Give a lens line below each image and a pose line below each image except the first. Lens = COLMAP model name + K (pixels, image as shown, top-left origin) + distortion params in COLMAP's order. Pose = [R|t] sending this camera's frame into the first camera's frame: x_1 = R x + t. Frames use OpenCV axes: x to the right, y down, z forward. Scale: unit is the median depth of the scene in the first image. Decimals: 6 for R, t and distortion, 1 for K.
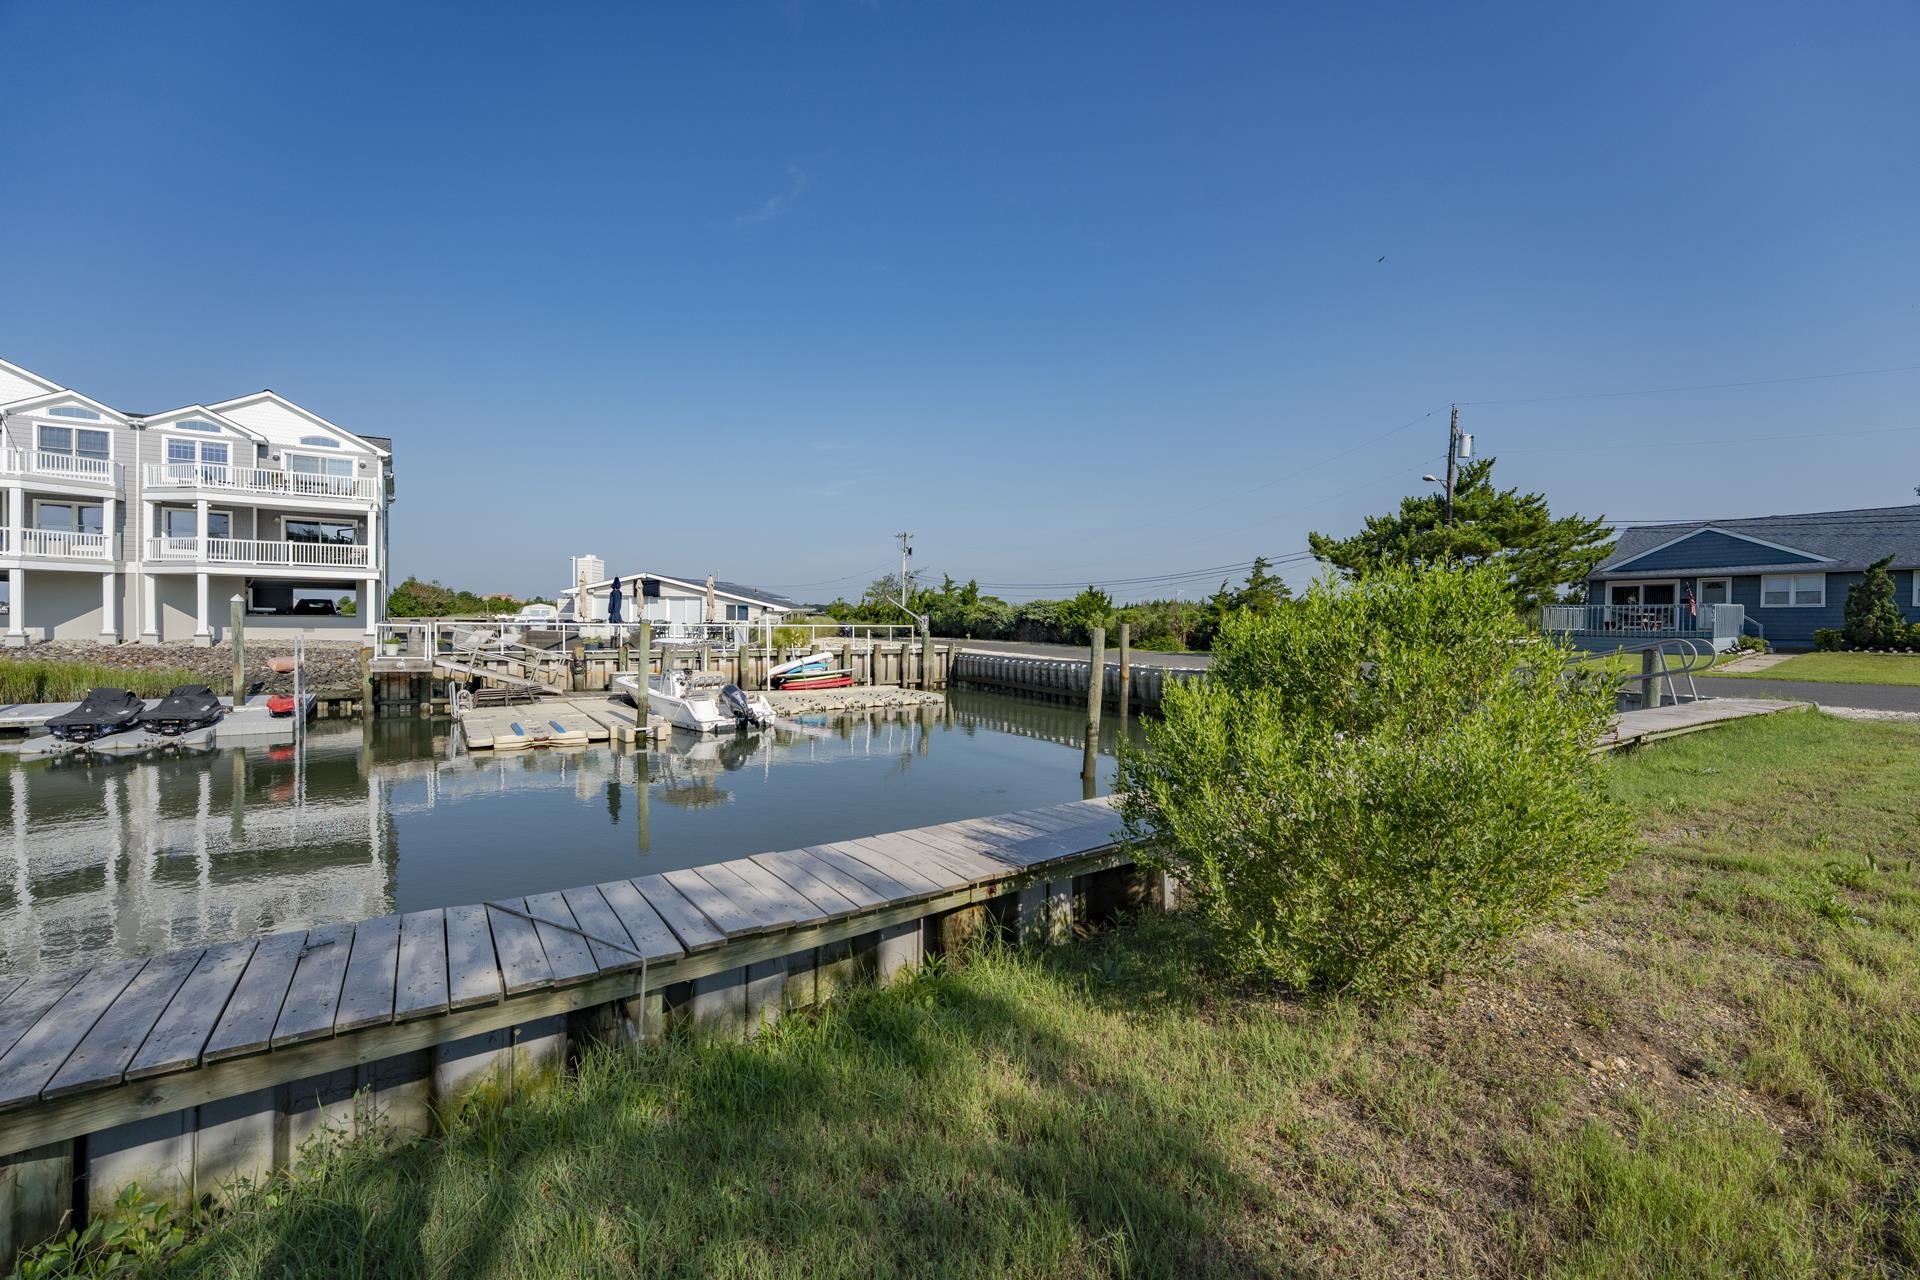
lens RADIAL K [[784.2, 0, 956.7], [0, 784.2, 632.6], [0, 0, 1]] dist [-0.029362, 0.002722]
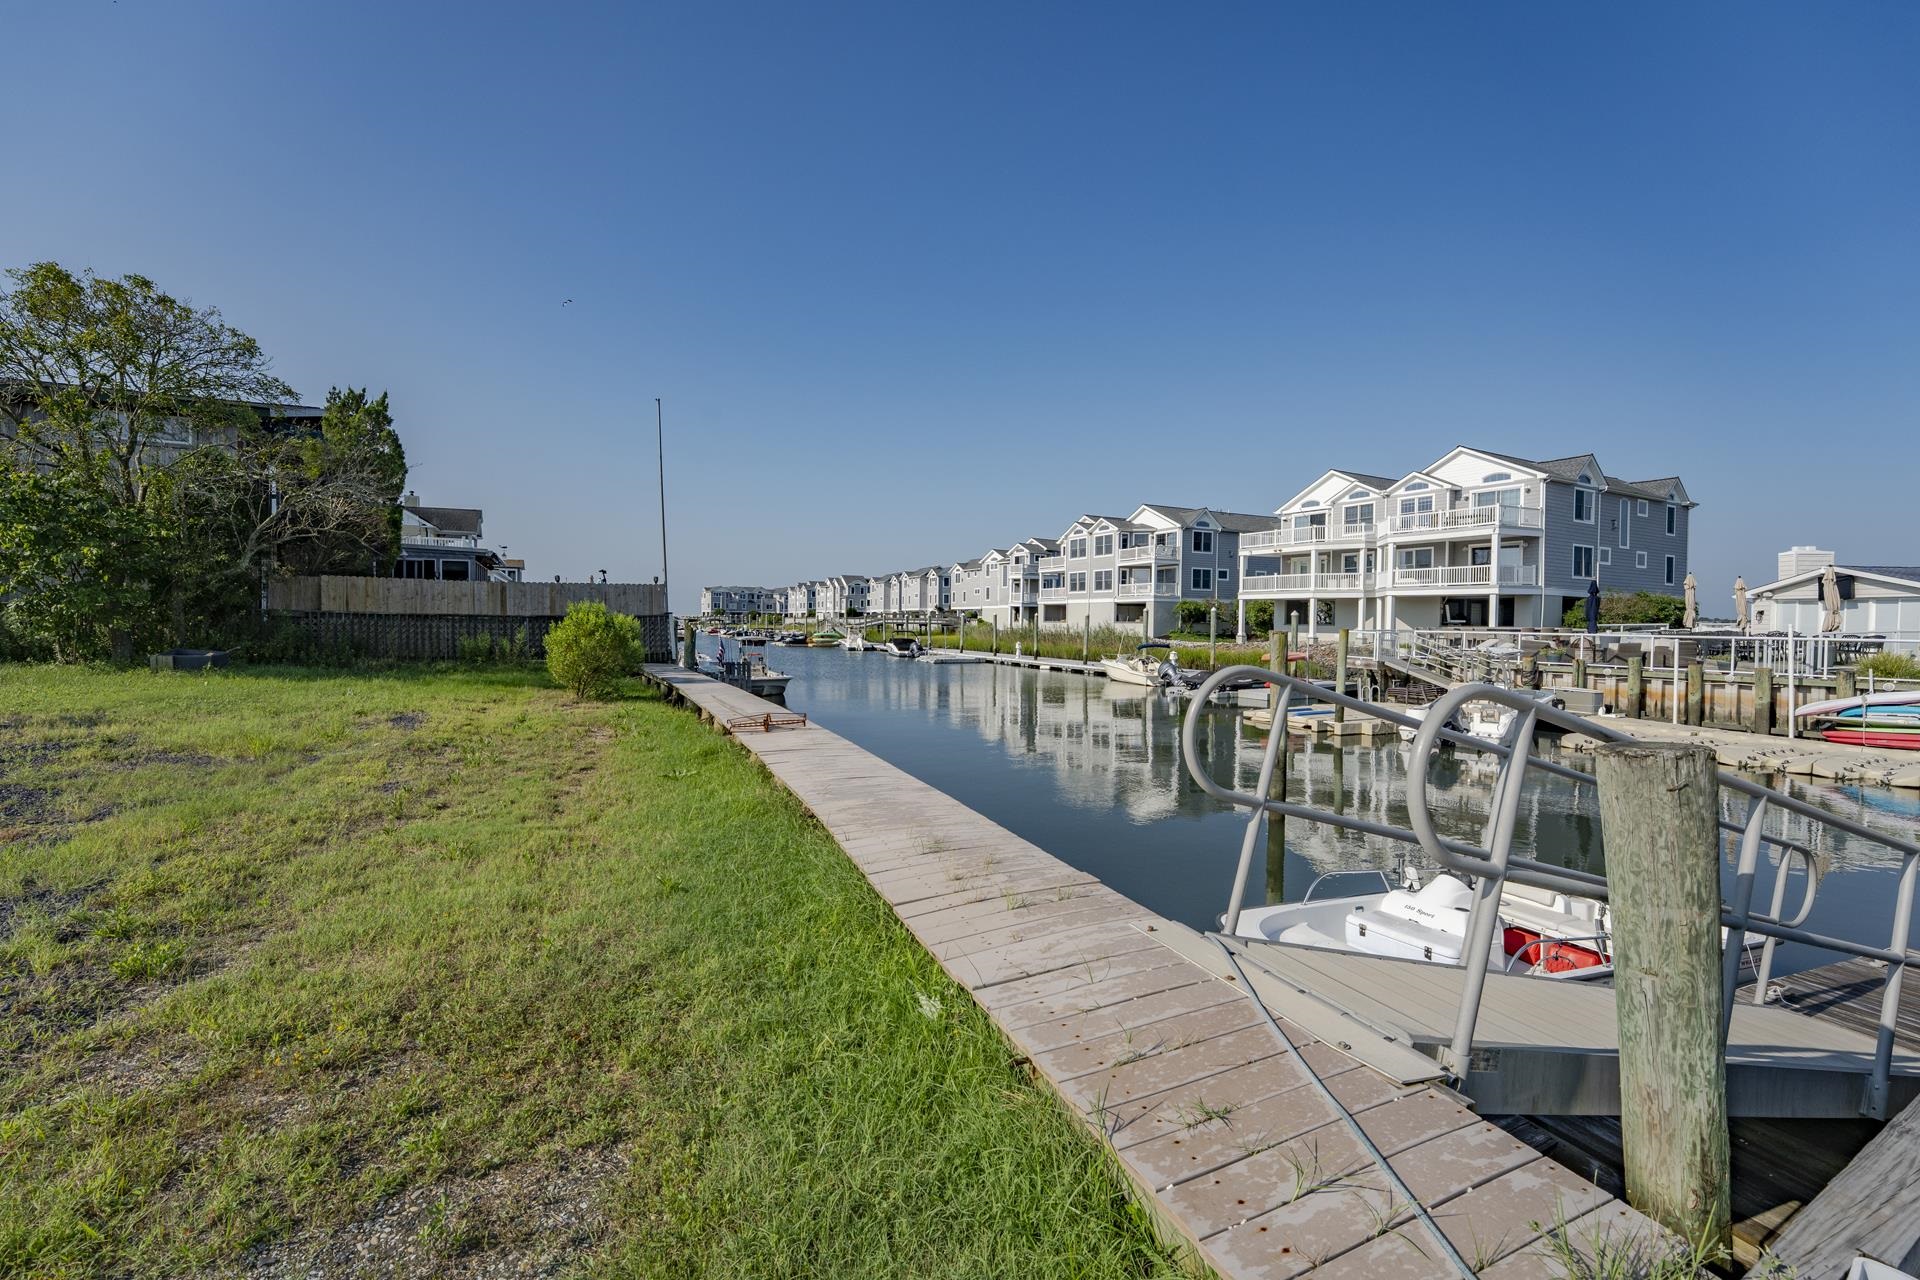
lens RADIAL K [[784.2, 0, 964.2], [0, 784.2, 648.5], [0, 0, 1]] dist [-0.029362, 0.002722]
pose [[-0.141118, 0.023900, -0.989704, 0.519648], [-0.025152, 0.999299, 0.027718, -0.000337], [0.989673, 0.028804, -0.140418, 0.416870]]
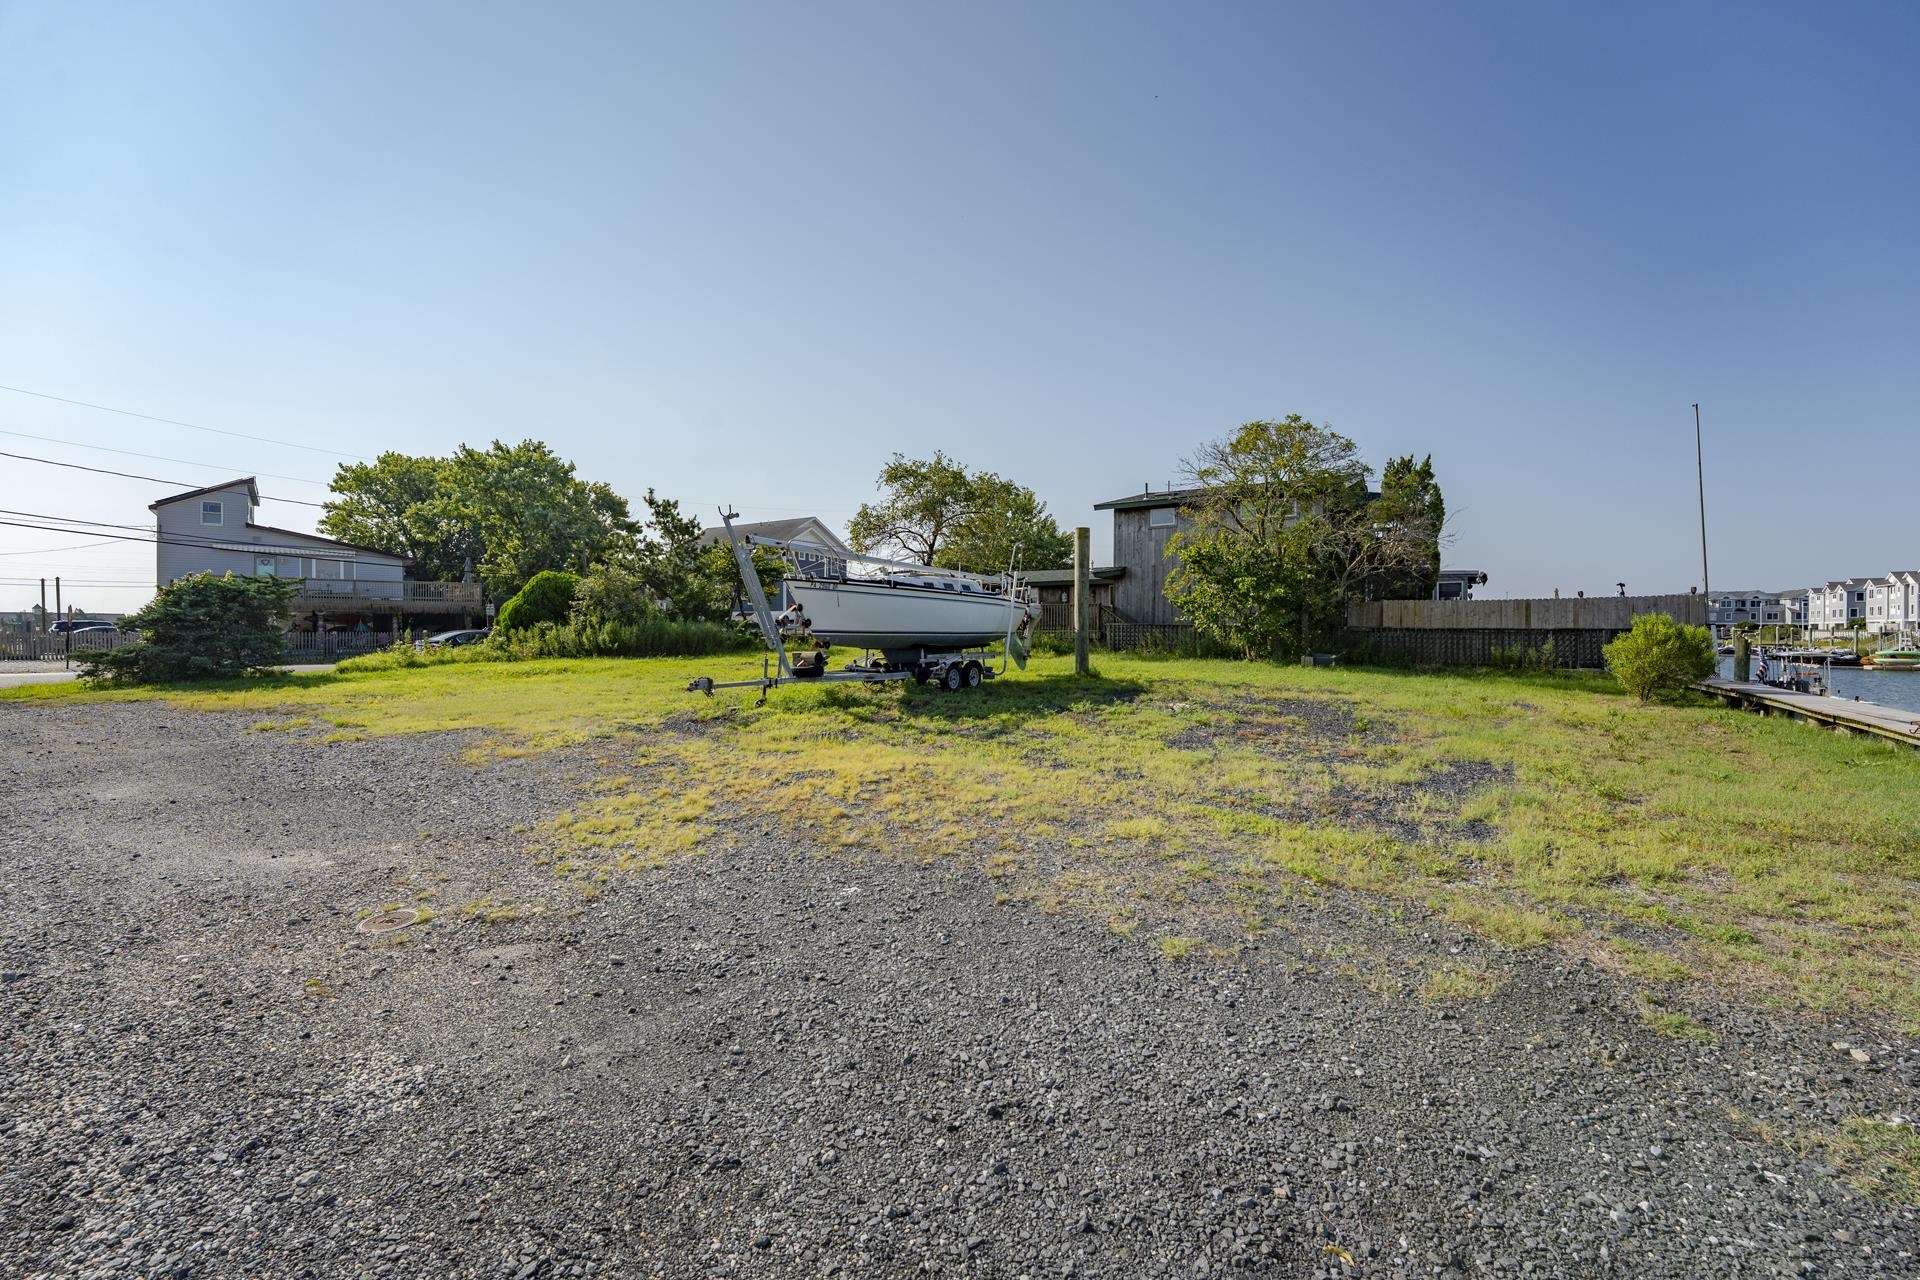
lens RADIAL K [[784.2, 0, 966.3], [0, 784.2, 624.9], [0, 0, 1]] dist [-0.029362, 0.002722]
pose [[-0.929754, -0.014071, -0.367913, 0.697273], [-0.014852, 0.999889, -0.000709, 0.004676], [0.367882, 0.004805, -0.929860, 0.427896]]
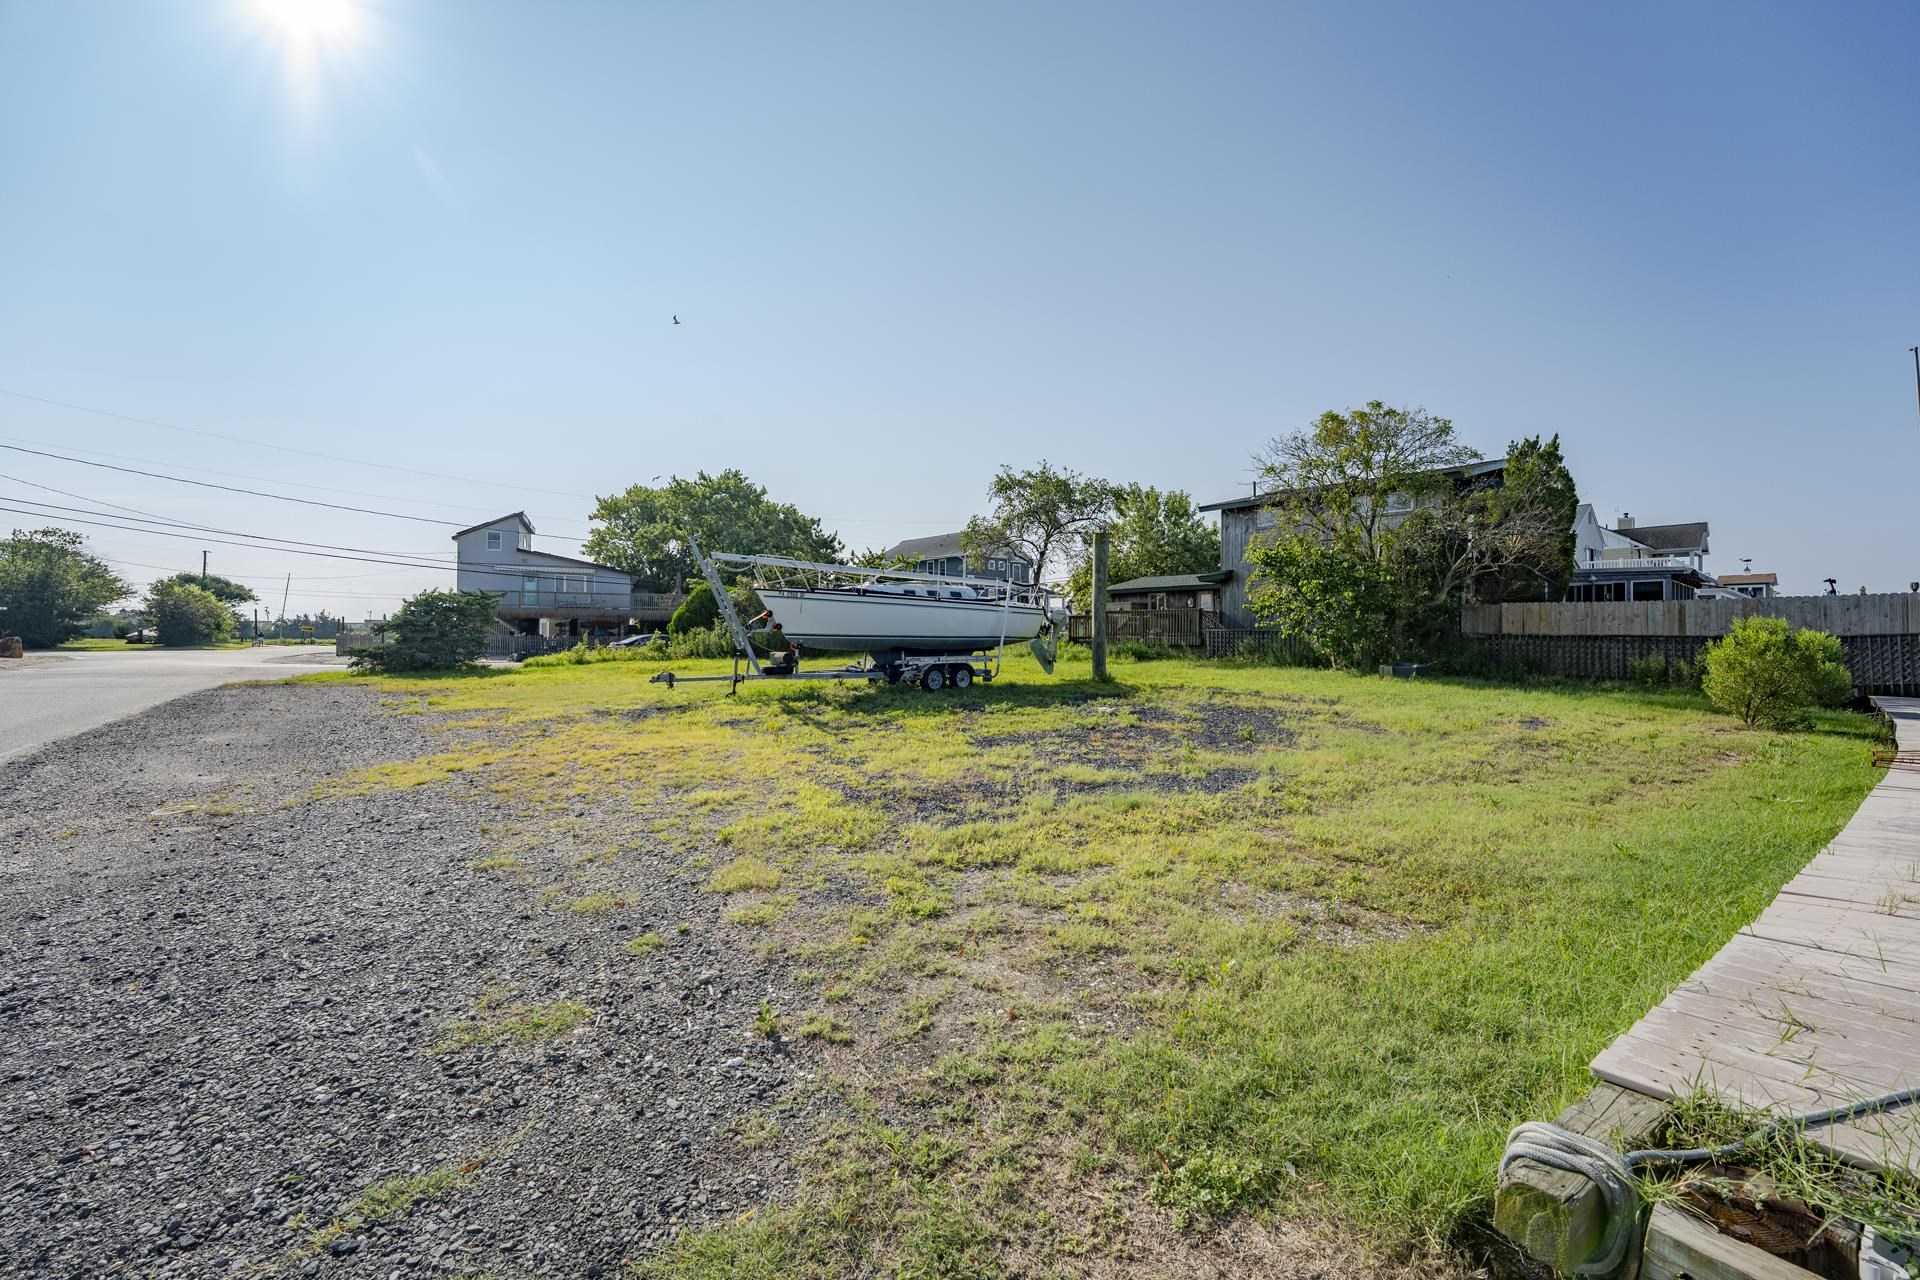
lens RADIAL K [[784.2, 0, 967.8], [0, 784.2, 622.2], [0, 0, 1]] dist [-0.029362, 0.002722]
pose [[-0.996248, -0.017635, -0.084731, 0.539752], [-0.016967, 0.999819, -0.008600, 0.003805], [0.084868, -0.007130, -0.996367, 0.495594]]
